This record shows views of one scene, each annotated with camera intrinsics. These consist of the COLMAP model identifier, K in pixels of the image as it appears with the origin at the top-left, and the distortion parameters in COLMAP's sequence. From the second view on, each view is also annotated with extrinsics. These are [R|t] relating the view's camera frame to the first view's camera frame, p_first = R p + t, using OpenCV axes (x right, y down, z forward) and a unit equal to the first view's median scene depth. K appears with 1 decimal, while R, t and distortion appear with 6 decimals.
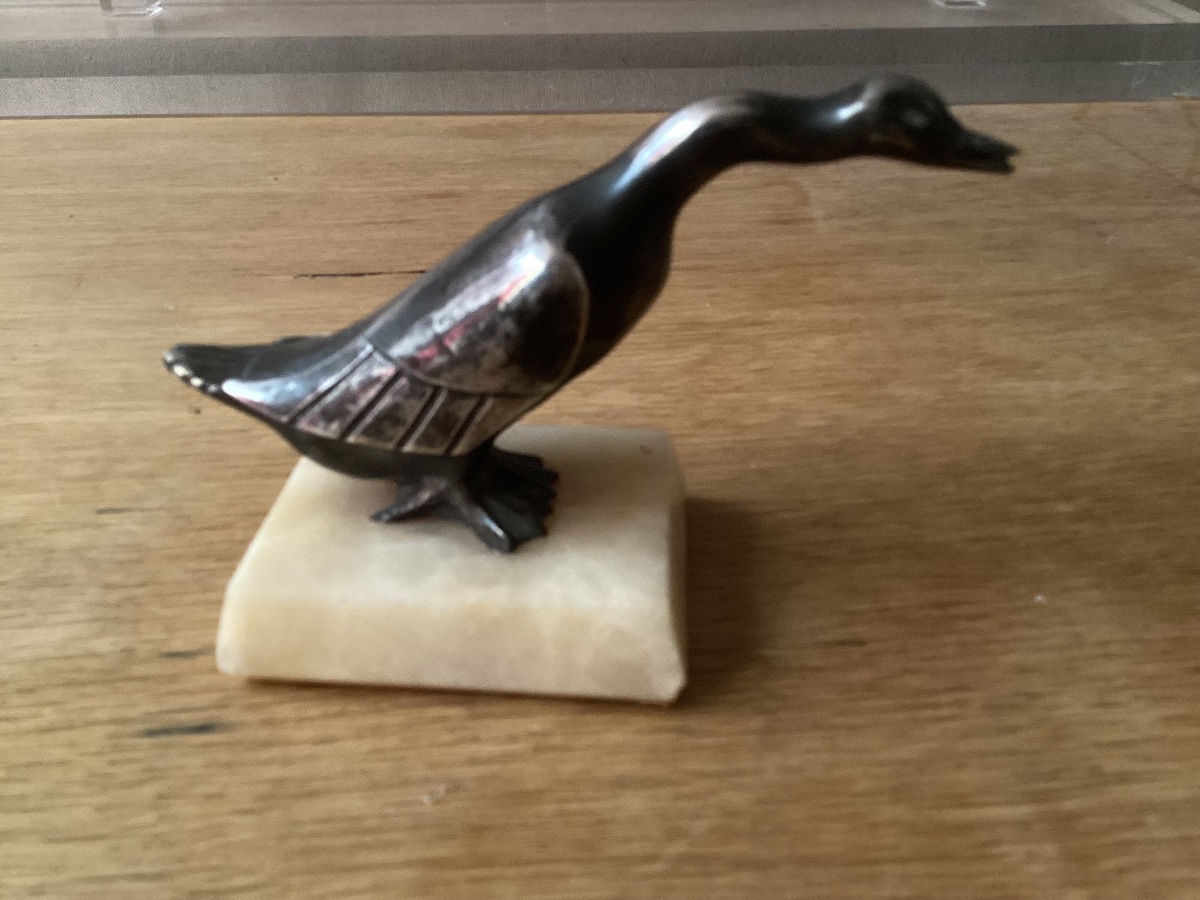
lens RADIAL K [[1081.3, 0, 596.6], [0, 1081.3, 445.5], [0, 0, 1]] dist [0.131864, -0.222951]
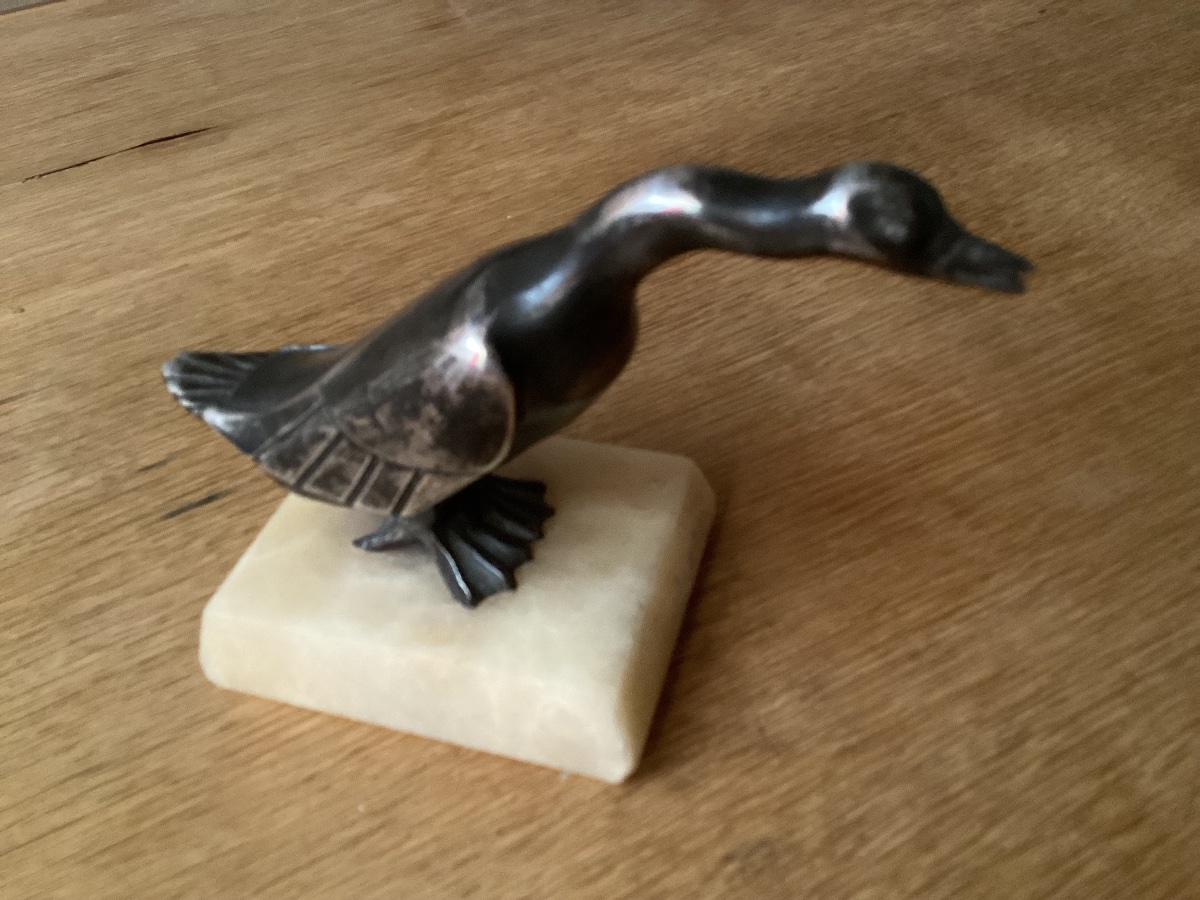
lens RADIAL K [[1081.3, 0, 596.6], [0, 1081.3, 445.5], [0, 0, 1]] dist [0.131864, -0.222951]
pose [[0.905499, -0.330385, 0.266304, -0.167729], [0.287799, 0.939307, 0.186746, 0.053910], [-0.311839, -0.092457, 0.945626, -0.237451]]
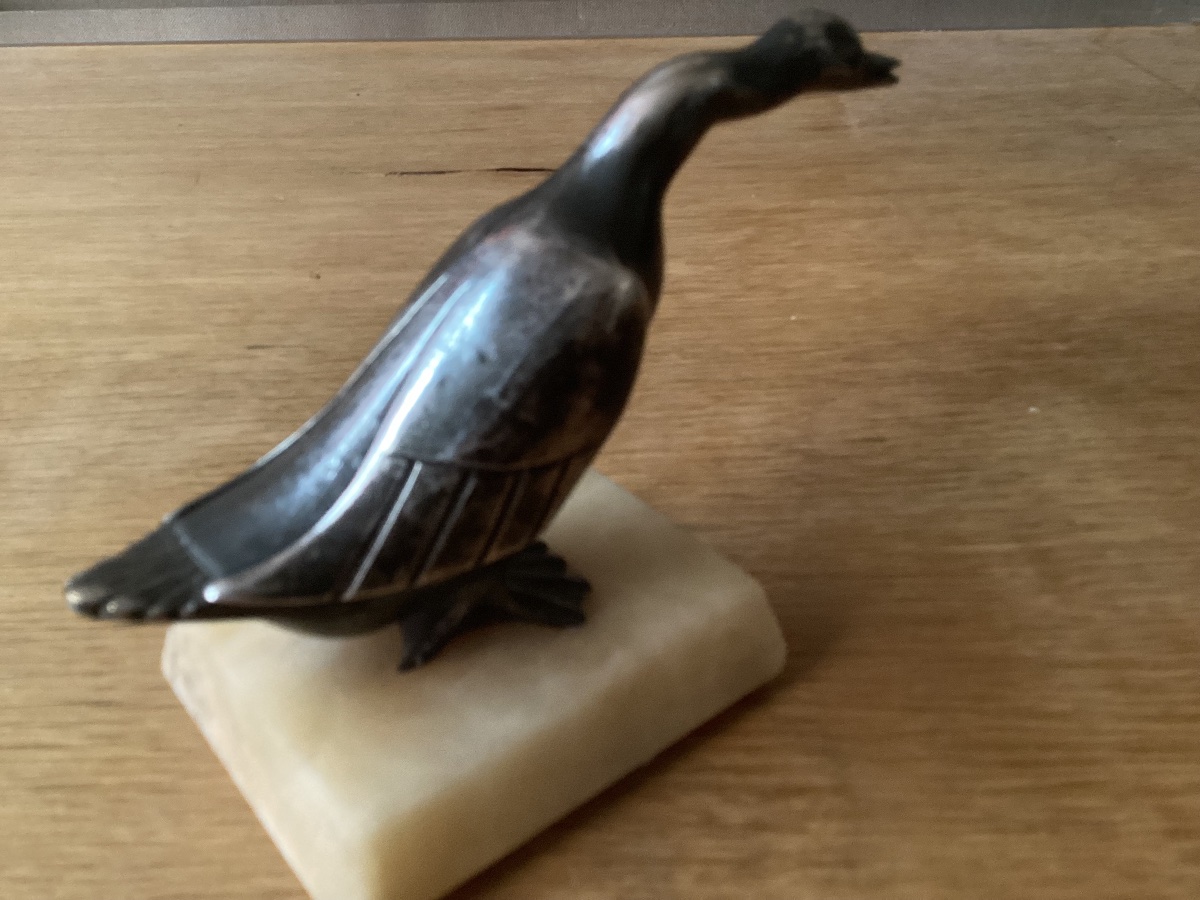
lens RADIAL K [[1081.3, 0, 596.6], [0, 1081.3, 445.5], [0, 0, 1]] dist [0.131864, -0.222951]
pose [[0.999655, 0.007257, -0.025229, -0.032670], [-0.006368, 0.999362, 0.035154, 0.100279], [0.025468, -0.034981, 0.999063, -0.156385]]
